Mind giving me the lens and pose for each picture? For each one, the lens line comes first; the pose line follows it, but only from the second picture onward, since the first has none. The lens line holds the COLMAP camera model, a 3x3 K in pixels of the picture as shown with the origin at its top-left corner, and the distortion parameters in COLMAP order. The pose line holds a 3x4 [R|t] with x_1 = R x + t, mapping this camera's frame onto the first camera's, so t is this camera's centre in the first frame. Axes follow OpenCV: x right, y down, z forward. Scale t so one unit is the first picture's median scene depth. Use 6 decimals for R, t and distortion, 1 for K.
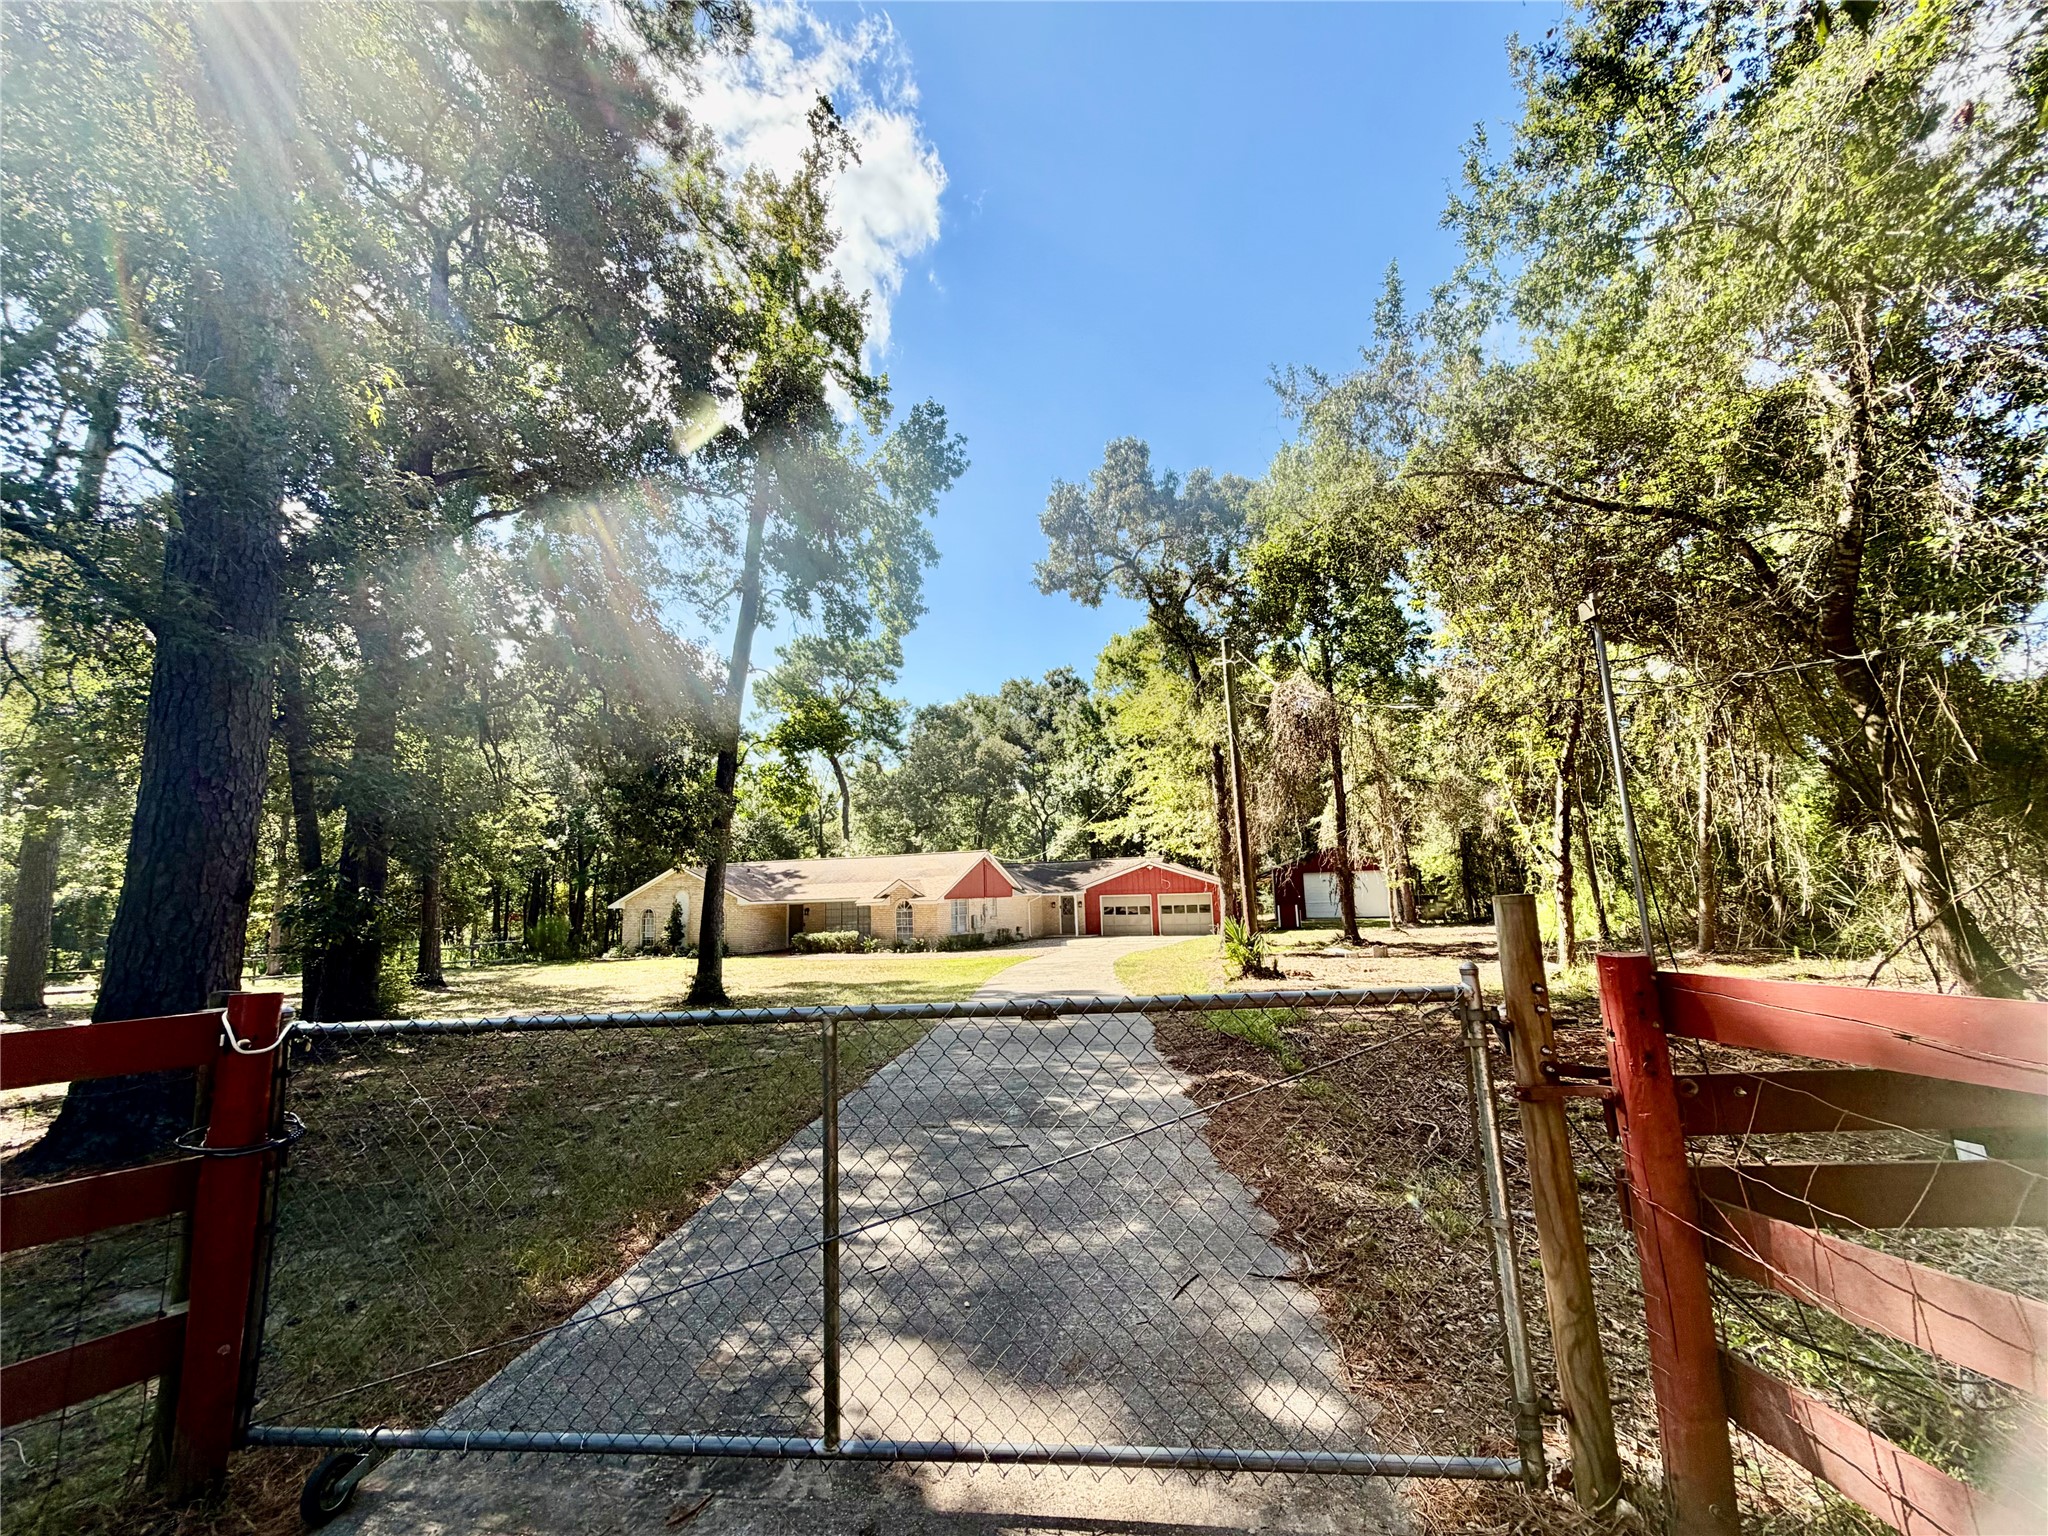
lens RADIAL K [[816.6, 0, 1024.0], [0, 816.6, 768.0], [0, 0, 1]] dist [-0.000248, 0.000005]
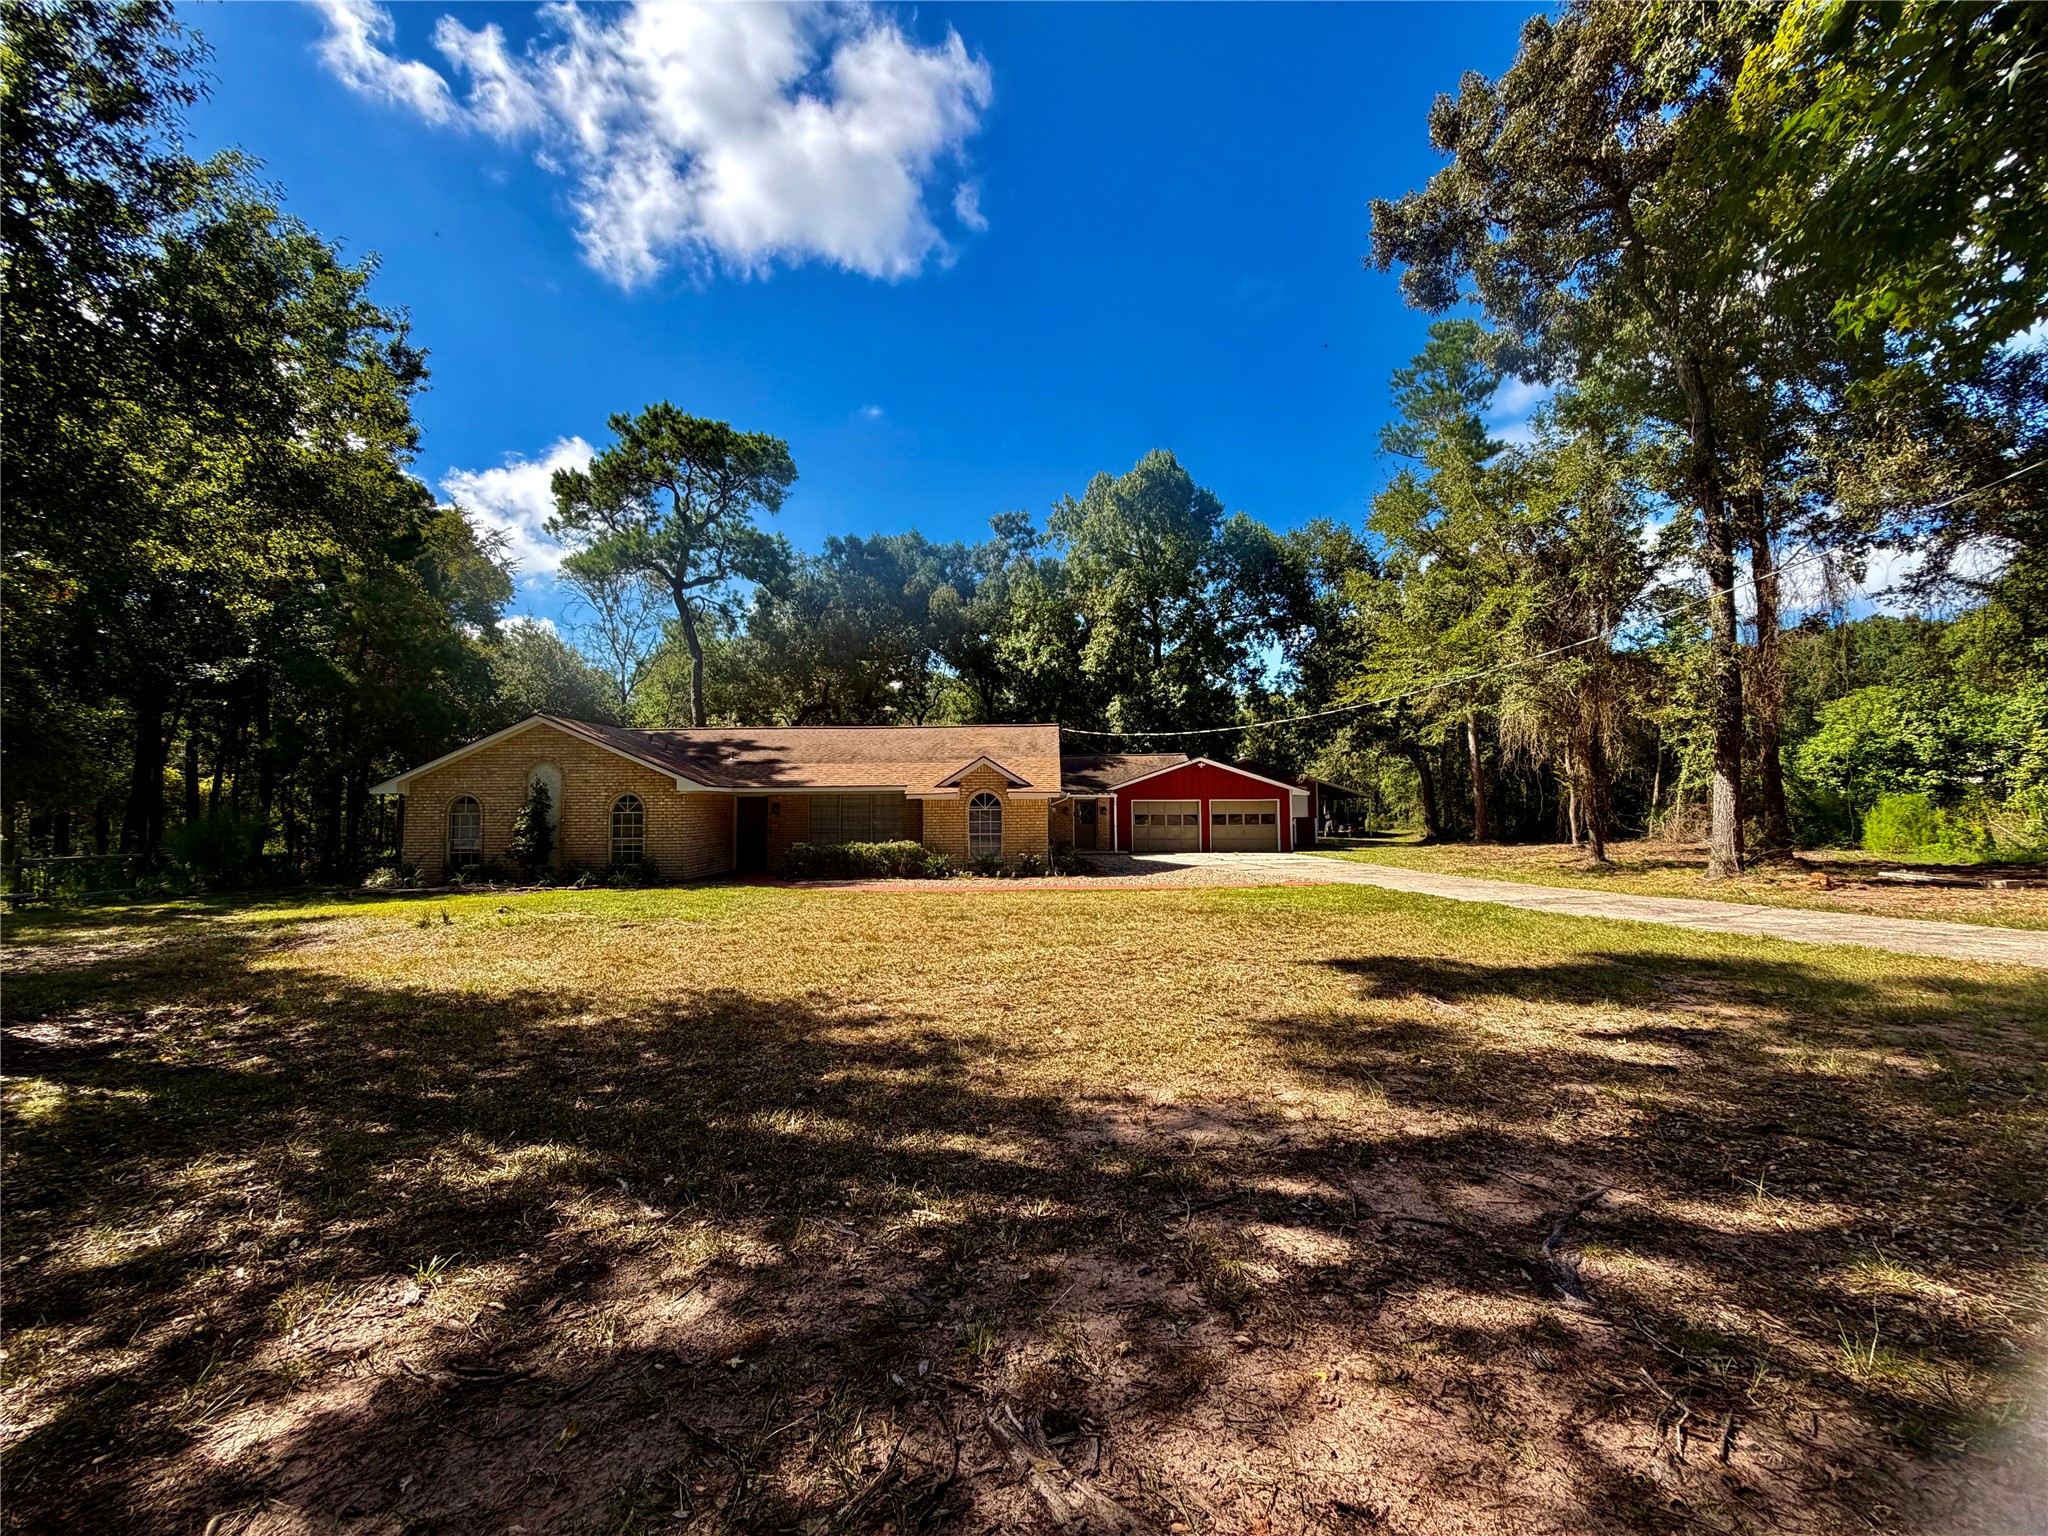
lens RADIAL K [[816.6, 0, 1024.0], [0, 816.6, 768.0], [0, 0, 1]] dist [-0.000248, 0.000005]
pose [[0.946405, 0.040698, 0.320407, -0.281429], [-0.071594, 0.993785, 0.085244, 0.080946], [-0.314947, -0.103614, 0.943437, 0.374092]]
